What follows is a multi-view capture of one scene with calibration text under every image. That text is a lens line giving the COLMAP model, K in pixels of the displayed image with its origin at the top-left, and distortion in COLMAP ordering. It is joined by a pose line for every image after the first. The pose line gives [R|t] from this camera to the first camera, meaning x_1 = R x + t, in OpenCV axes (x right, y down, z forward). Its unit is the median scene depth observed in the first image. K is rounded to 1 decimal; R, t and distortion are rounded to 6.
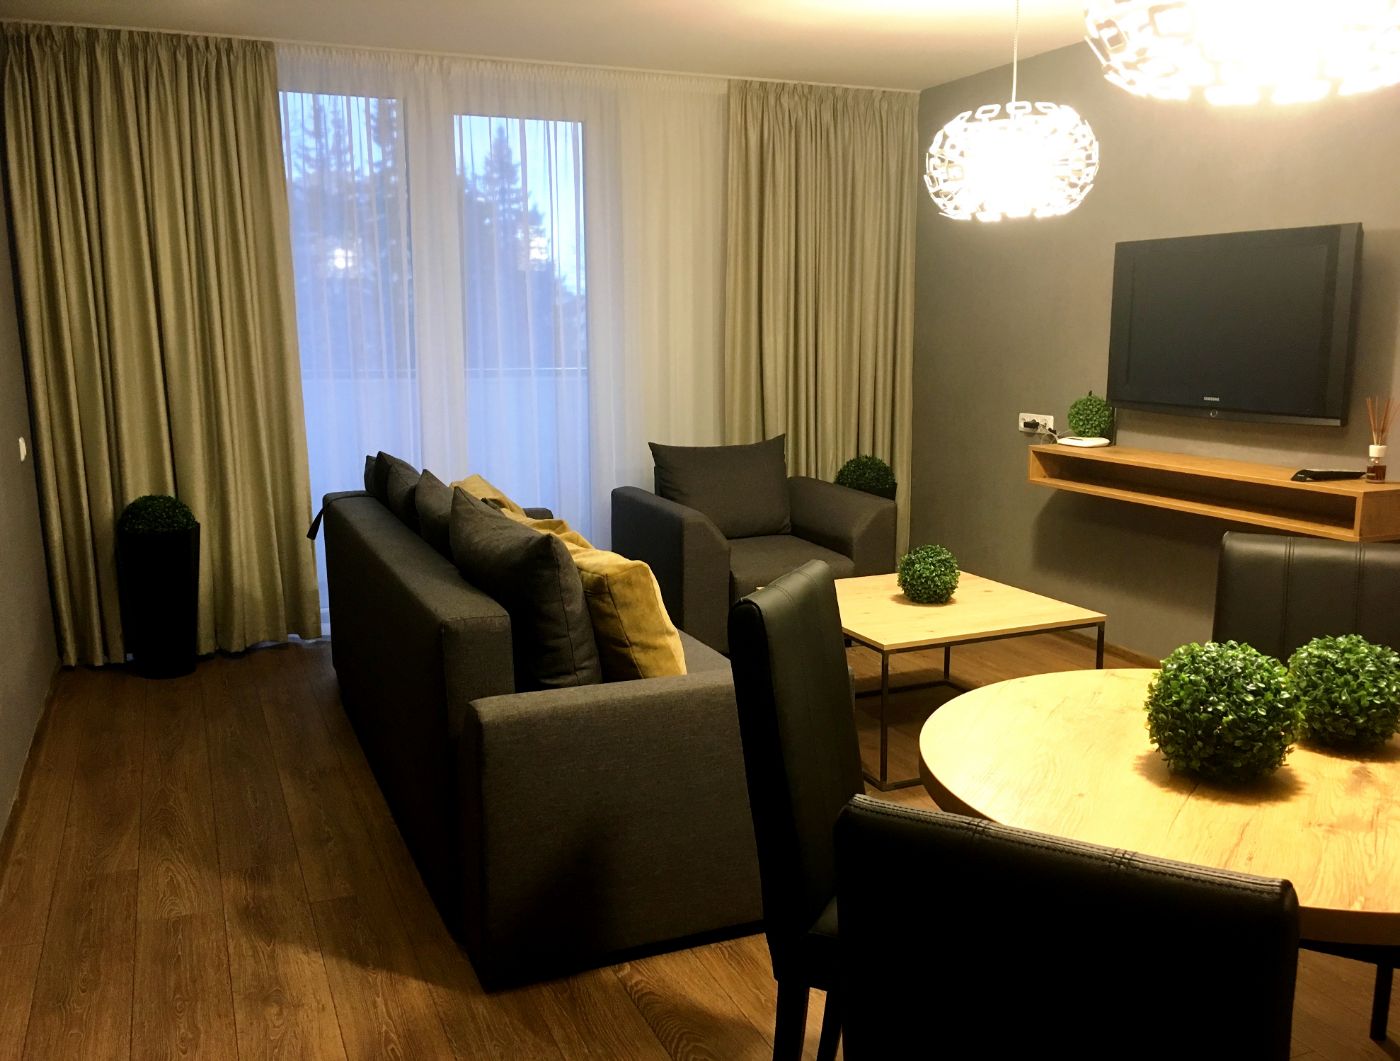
lens RADIAL K [[1248.3, 0, 700.0], [0, 1248.3, 530.5], [0, 0, 1]] dist [0.018384, 0.006951]
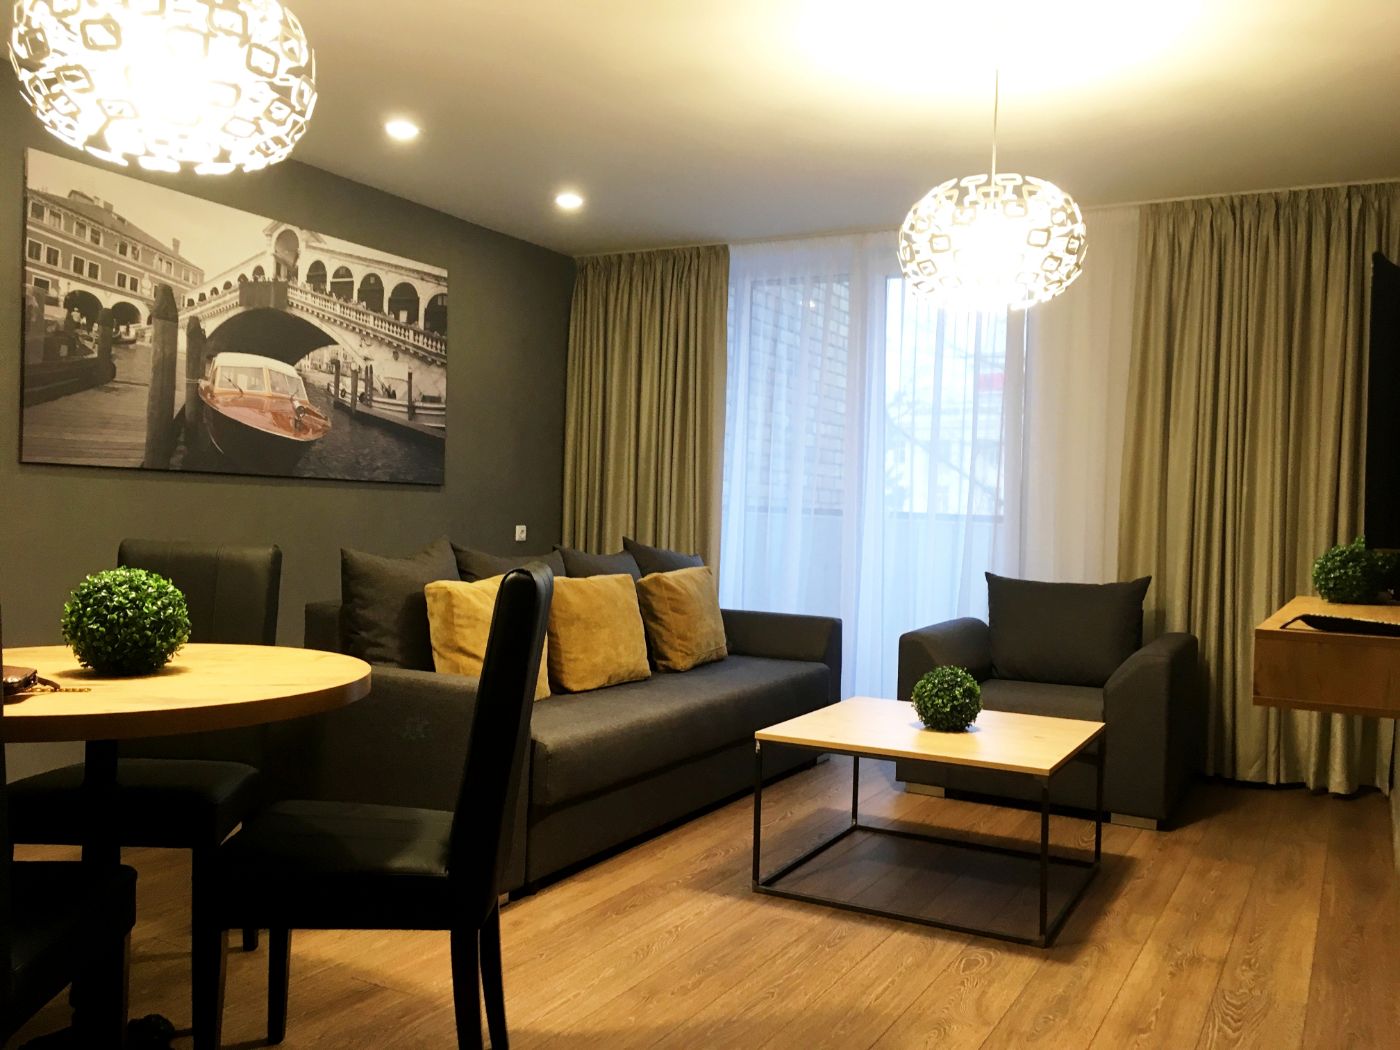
lens RADIAL K [[1171.5, 0, 700.0], [0, 1171.5, 525.0], [0, 0, 1]] dist [0.091739, -0.156945]
pose [[0.587824, 0.038794, -0.808058, 0.642587], [-0.174869, 0.981328, -0.080097, 0.010726], [0.789863, 0.188387, 0.583632, 0.287006]]
